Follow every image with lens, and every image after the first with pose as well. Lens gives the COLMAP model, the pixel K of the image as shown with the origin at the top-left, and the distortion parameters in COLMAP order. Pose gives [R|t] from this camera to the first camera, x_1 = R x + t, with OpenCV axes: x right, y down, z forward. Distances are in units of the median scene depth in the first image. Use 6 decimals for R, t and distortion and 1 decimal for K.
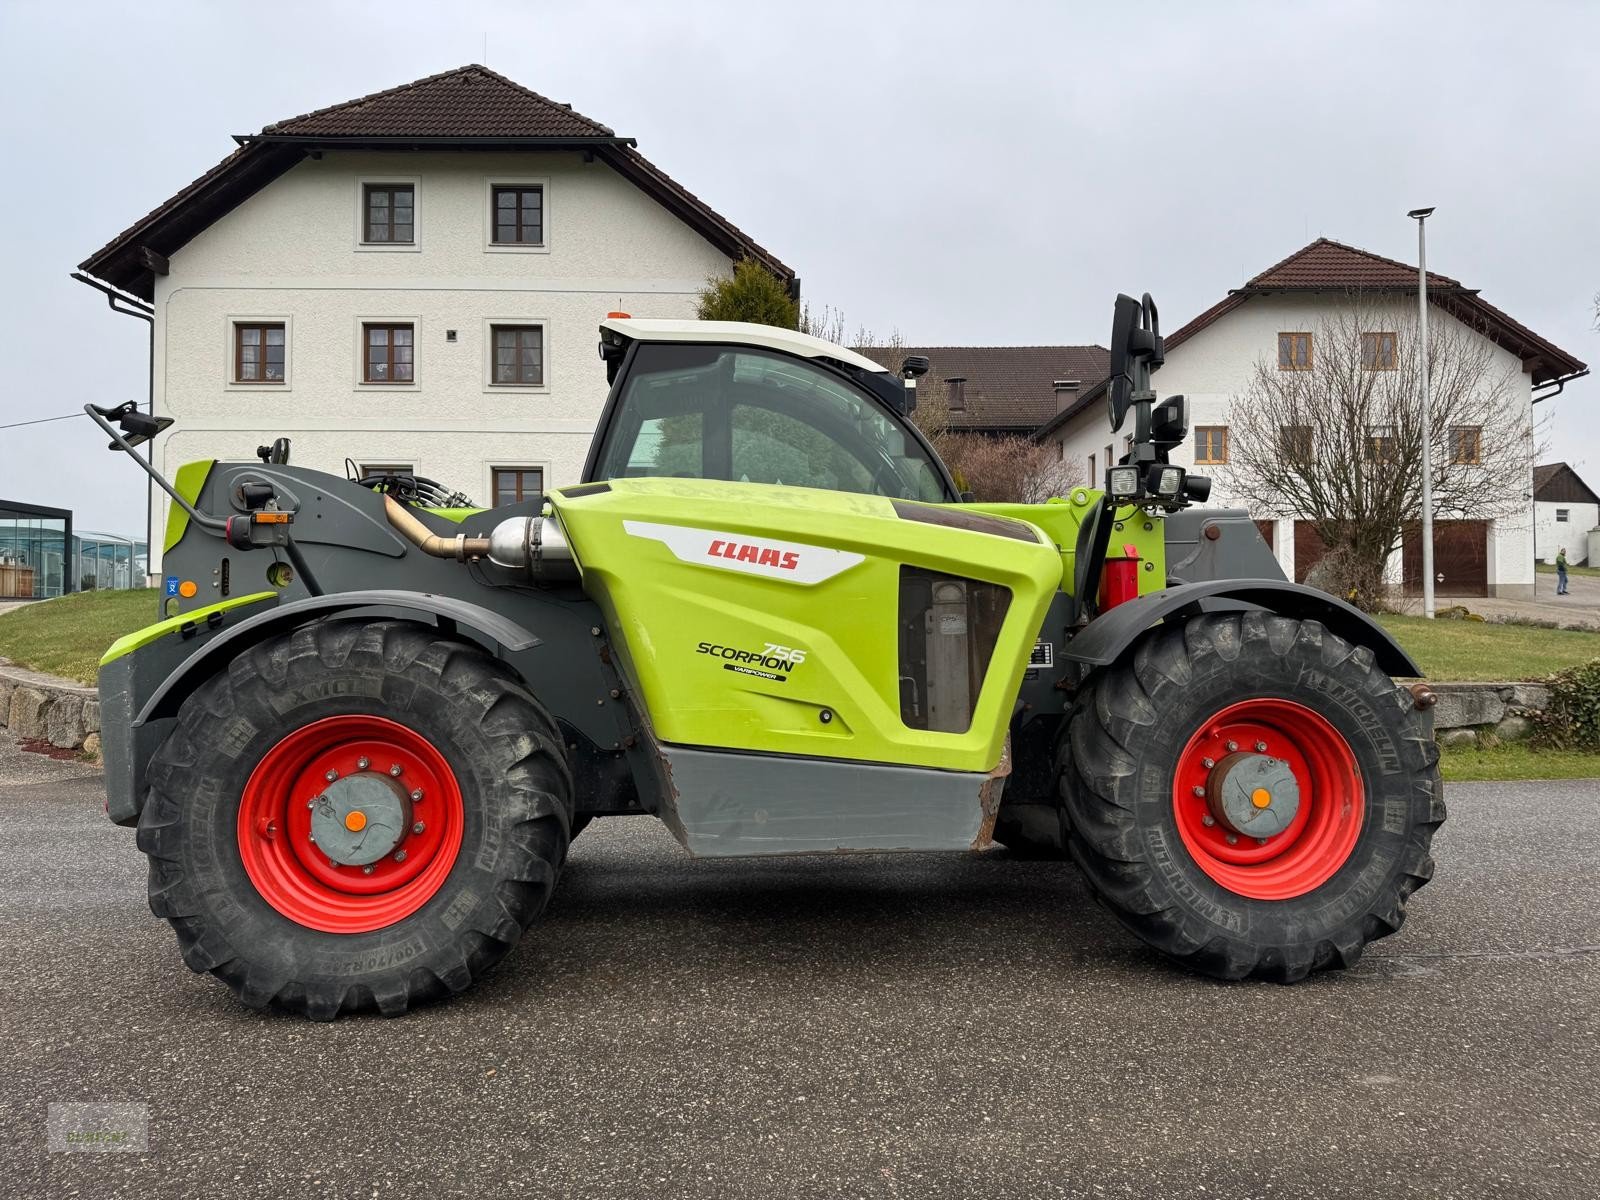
lens RADIAL K [[1128.0, 0, 808.1], [0, 1128.0, 595.5], [0, 0, 1]] dist [0.051605, -0.069815]
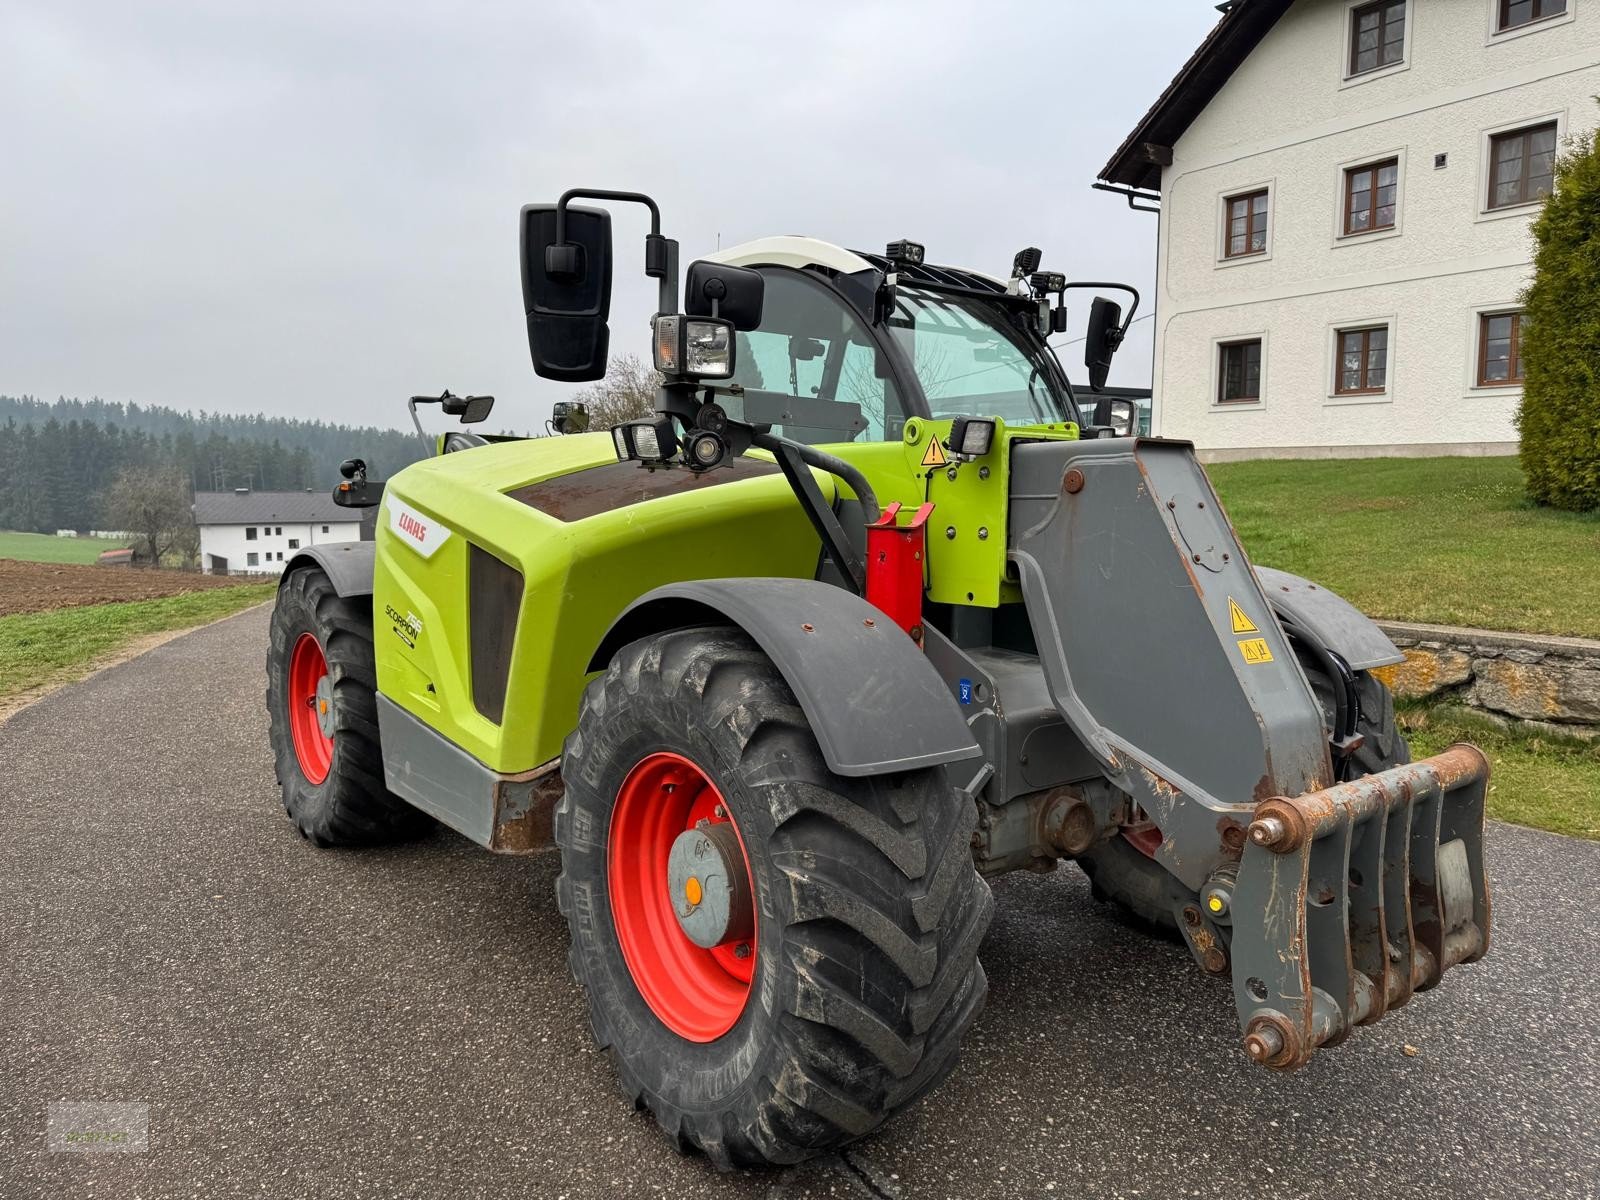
lens RADIAL K [[1128.0, 0, 803.2], [0, 1128.0, 600.3], [0, 0, 1]] dist [0.051605, -0.069815]
pose [[0.543472, 0.090472, -0.834538, 0.167333], [0.019159, 0.992579, 0.120082, -0.014162], [0.839209, -0.081250, 0.537706, 0.114912]]
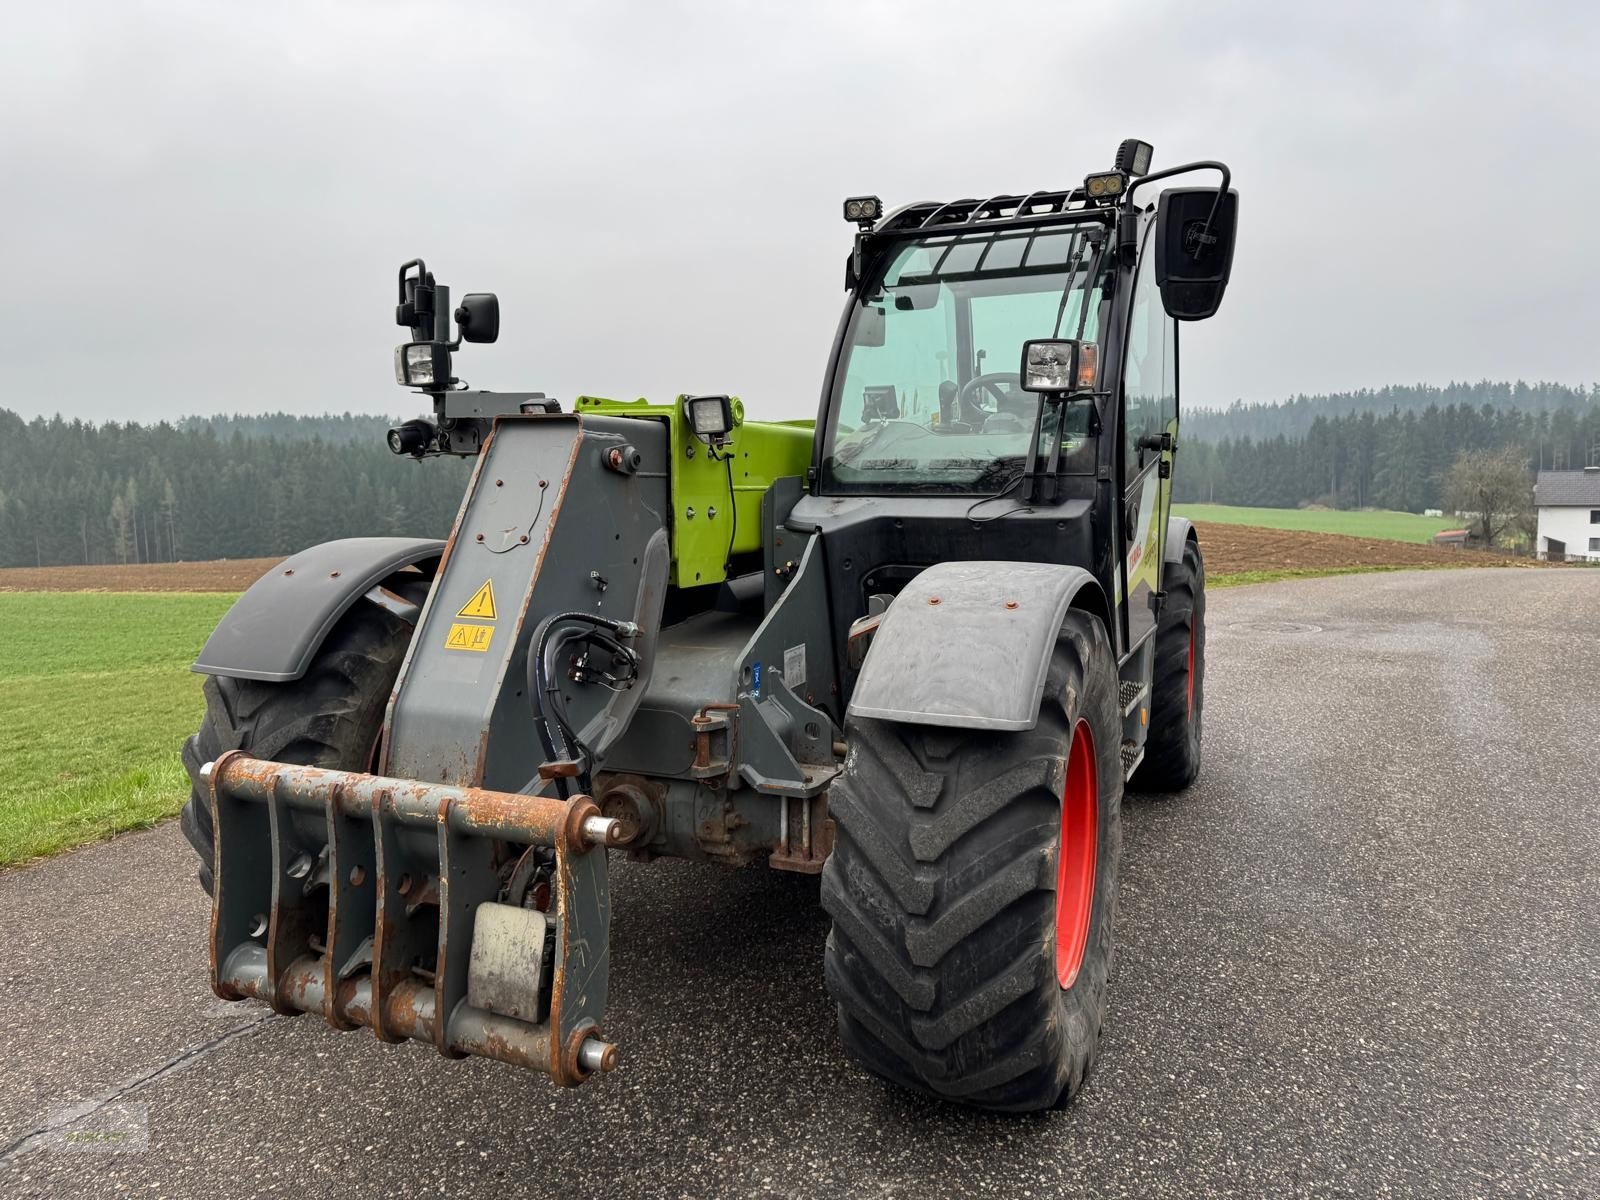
lens RADIAL K [[1124.2, 0, 810.6], [0, 1124.2, 586.8], [0, 0, 1]] dist [0.052408, -0.057081]
pose [[-0.493468, 0.097485, -0.864284, 0.173787], [0.041549, 0.995207, 0.088529, -0.007158], [0.868771, 0.007776, -0.495153, 0.303960]]
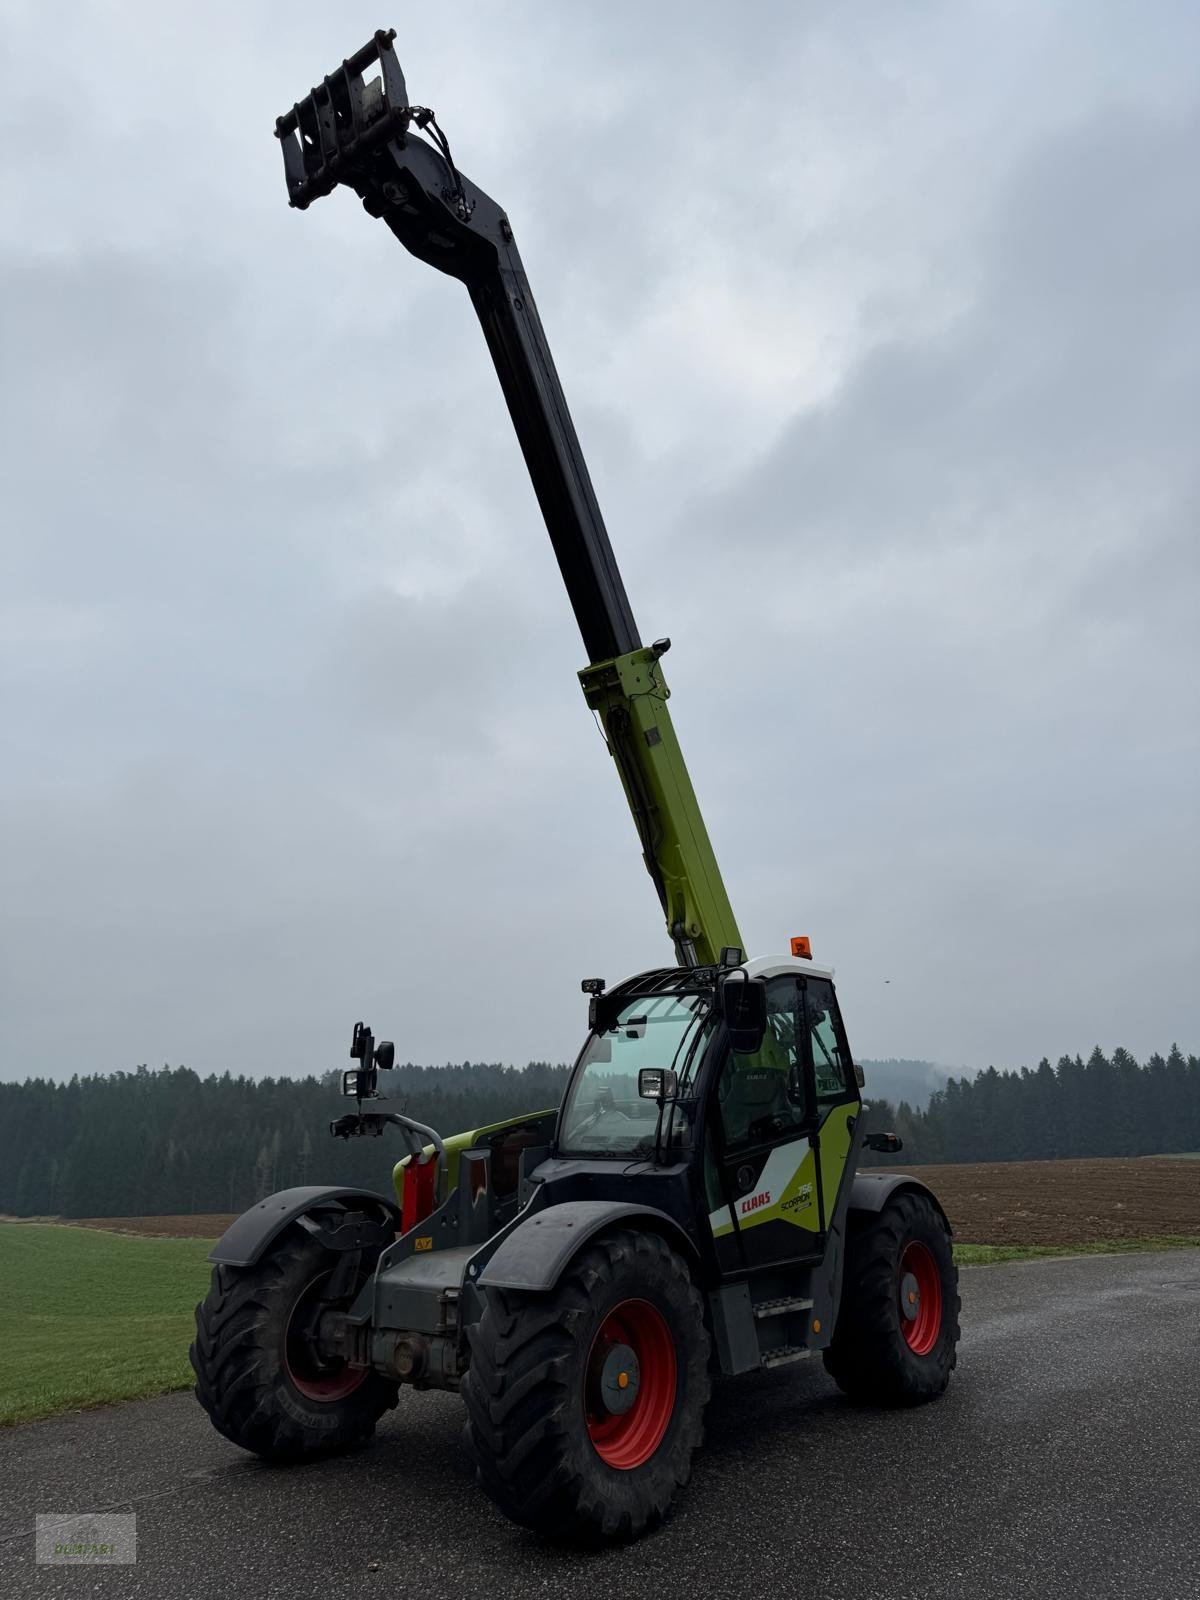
lens RADIAL K [[1128.0, 0, 601.9], [0, 1128.0, 805.1], [0, 0, 1]] dist [0.051605, -0.069815]
pose [[-0.707830, -0.173989, -0.684620, 0.223696], [0.044378, 0.956323, -0.288923, -0.008246], [0.704987, -0.234890, -0.669193, 0.431229]]
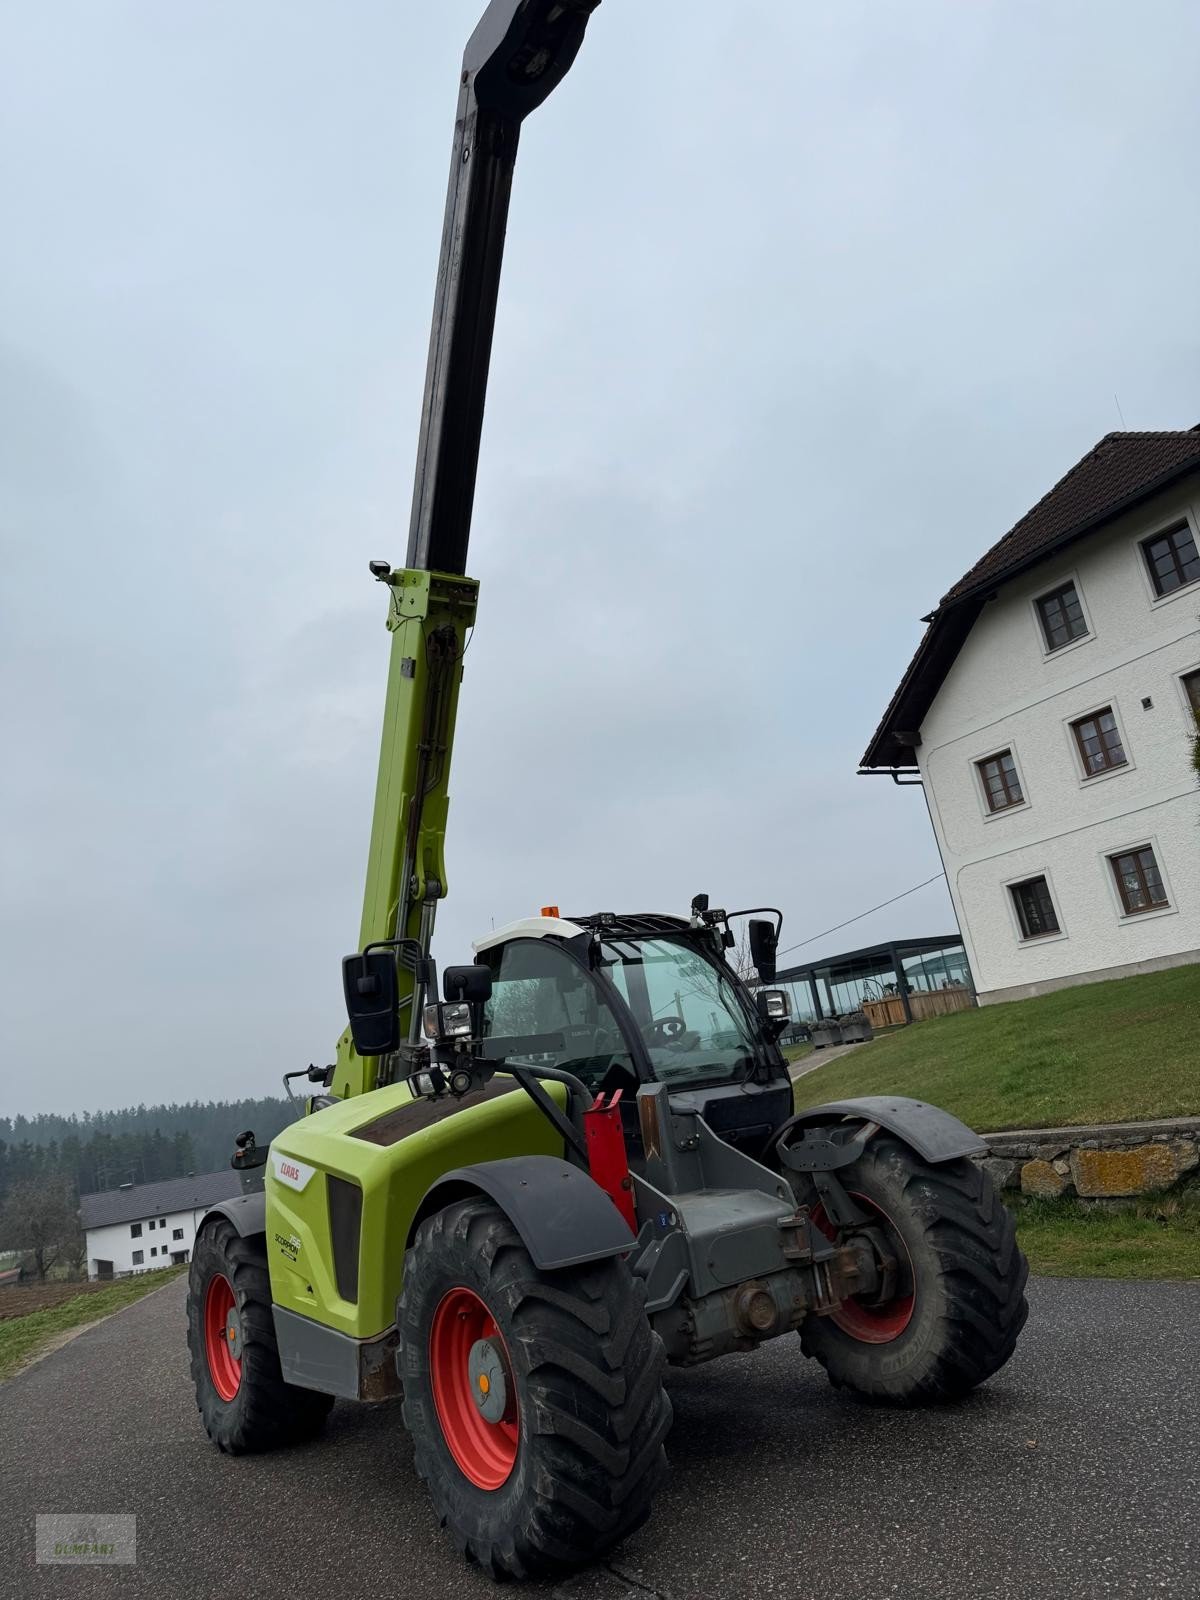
lens RADIAL K [[1128.0, 0, 590.4], [0, 1128.0, 793.8], [0, 0, 1]] dist [0.051605, -0.069815]
pose [[0.468624, -0.299506, -0.831076, 0.249462], [0.187433, 0.953064, -0.237779, -0.012893], [0.863285, -0.044342, 0.502766, 0.094848]]
